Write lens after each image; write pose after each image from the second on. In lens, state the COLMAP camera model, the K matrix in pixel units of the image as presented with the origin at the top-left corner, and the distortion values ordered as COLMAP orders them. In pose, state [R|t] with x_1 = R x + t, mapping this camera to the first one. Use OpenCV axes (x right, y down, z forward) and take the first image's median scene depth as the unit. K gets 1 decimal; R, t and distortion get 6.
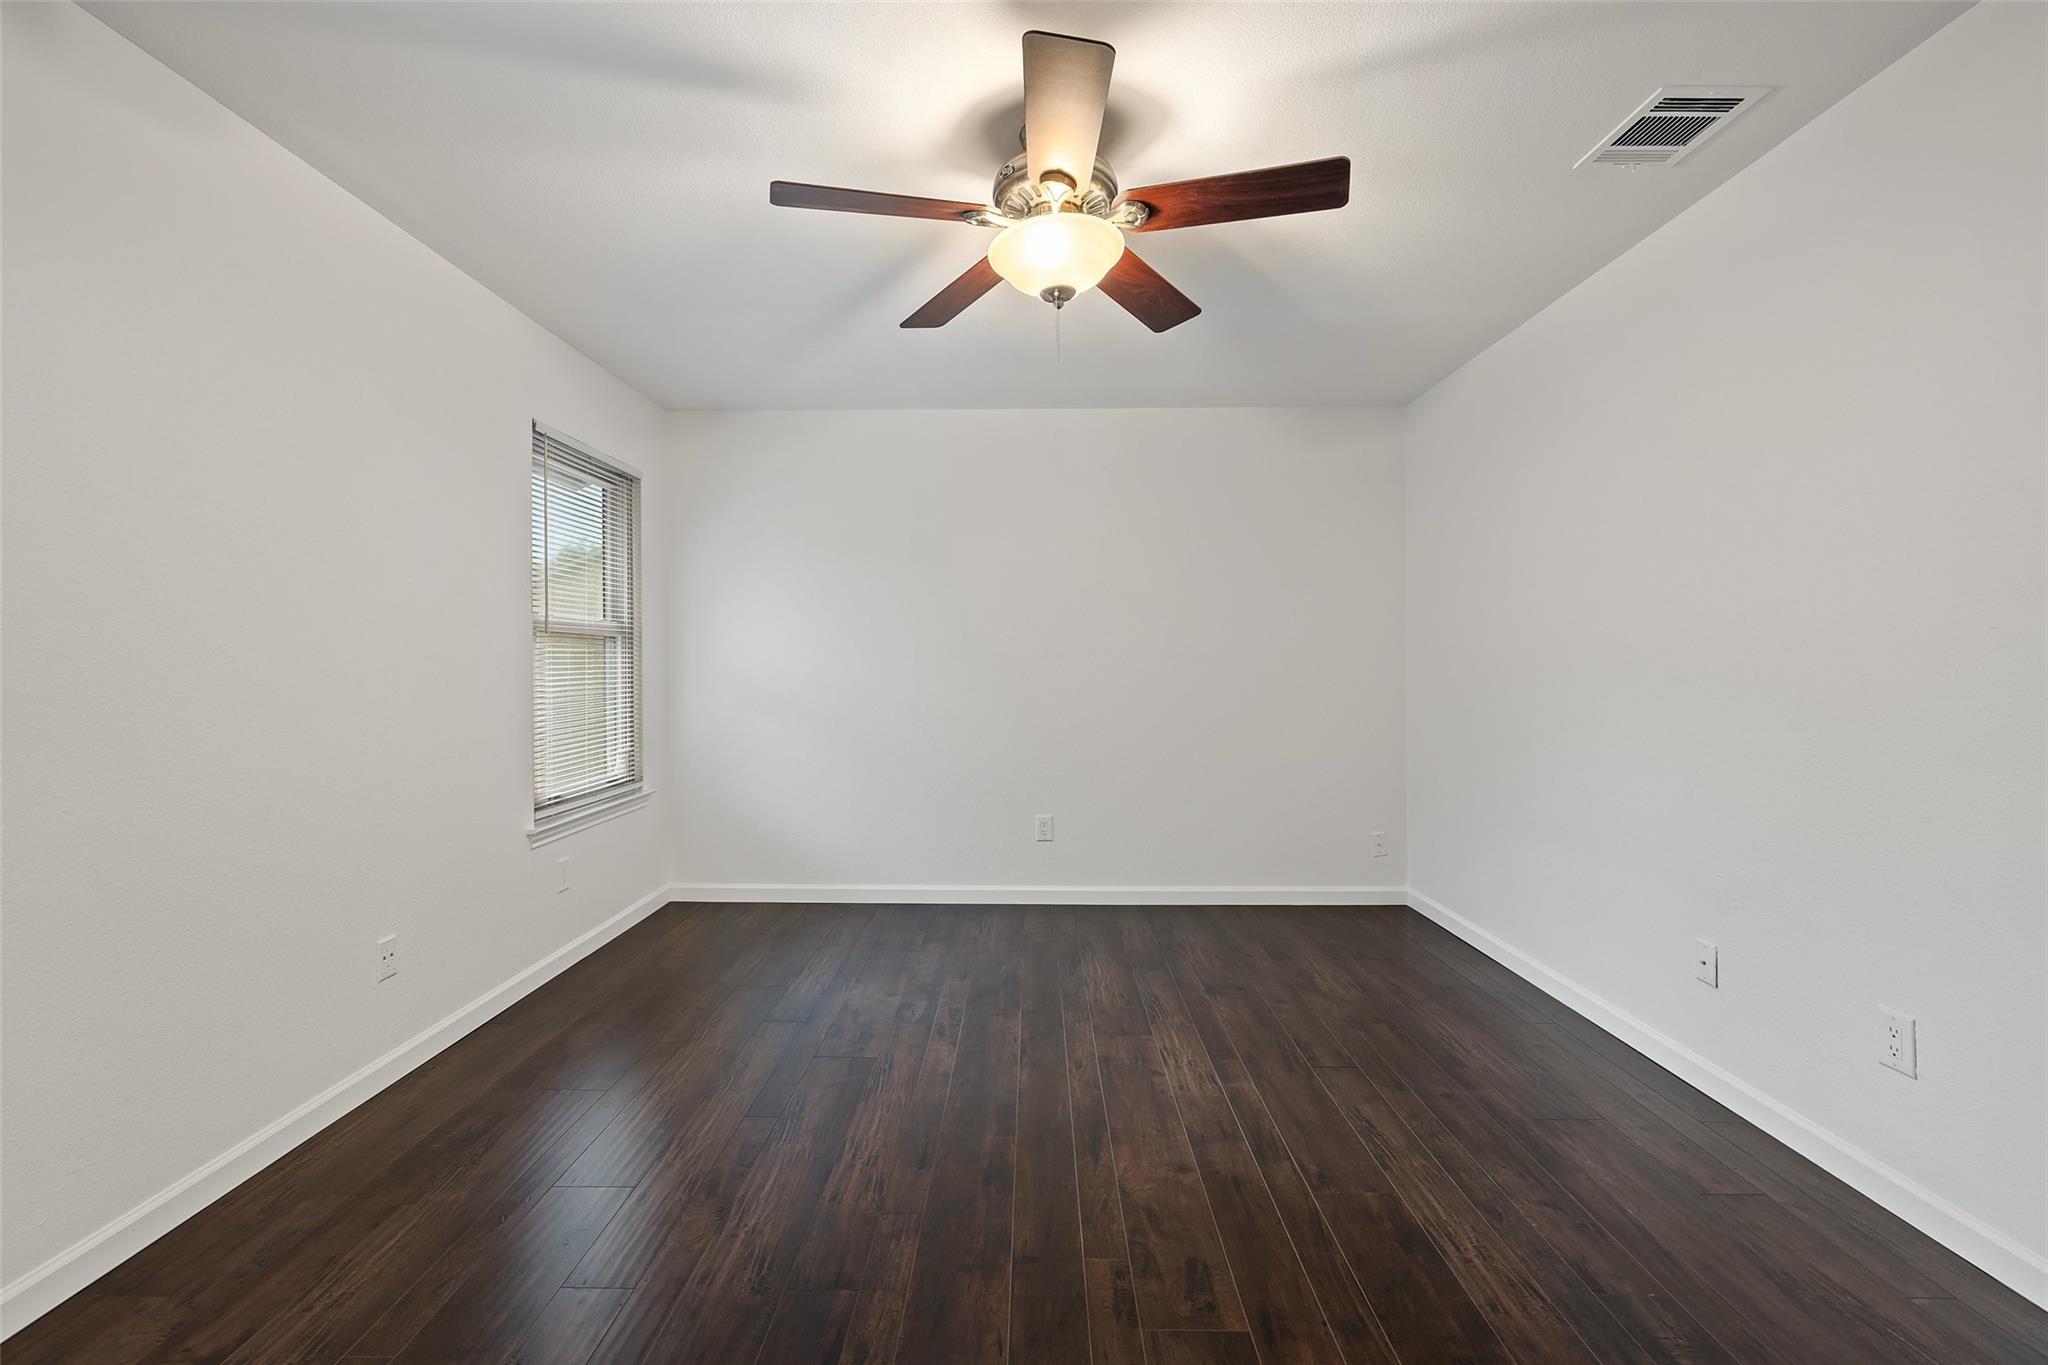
lens RADIAL K [[879.5, 0, 1025.5], [0, 879.5, 671.8], [0, 0, 1]] dist [-0.002251, 0.001599]
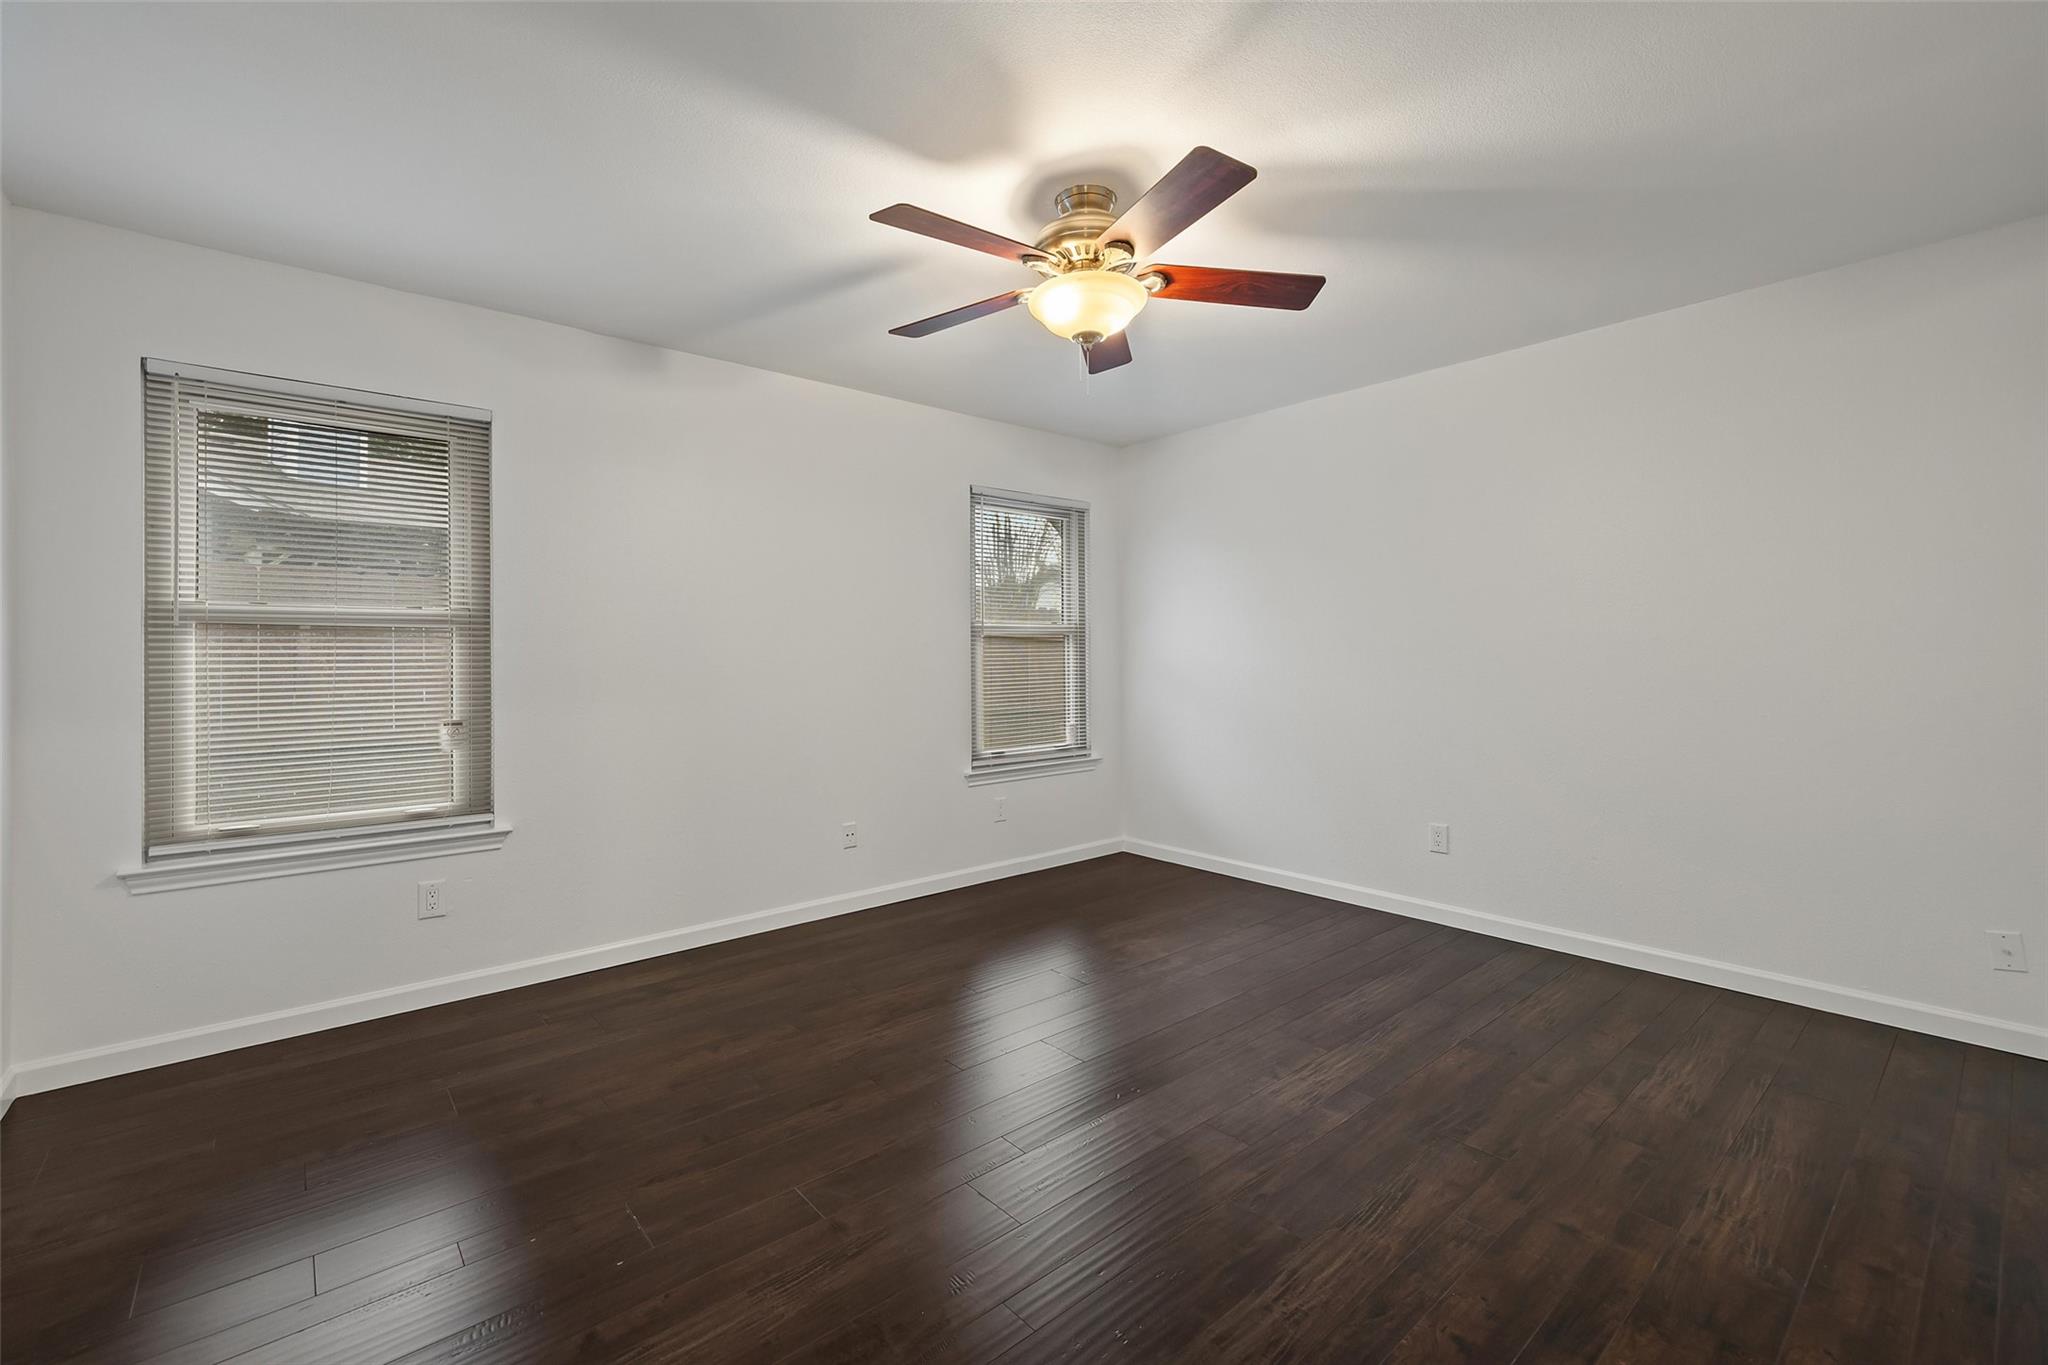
lens RADIAL K [[879.5, 0, 1004.6], [0, 879.5, 677.1], [0, 0, 1]] dist [-0.002251, 0.001599]
pose [[0.653637, 0.018059, -0.756593, 0.560666], [-0.003465, 0.999776, 0.020869, -0.007188], [0.756801, -0.011019, 0.653553, 0.107779]]
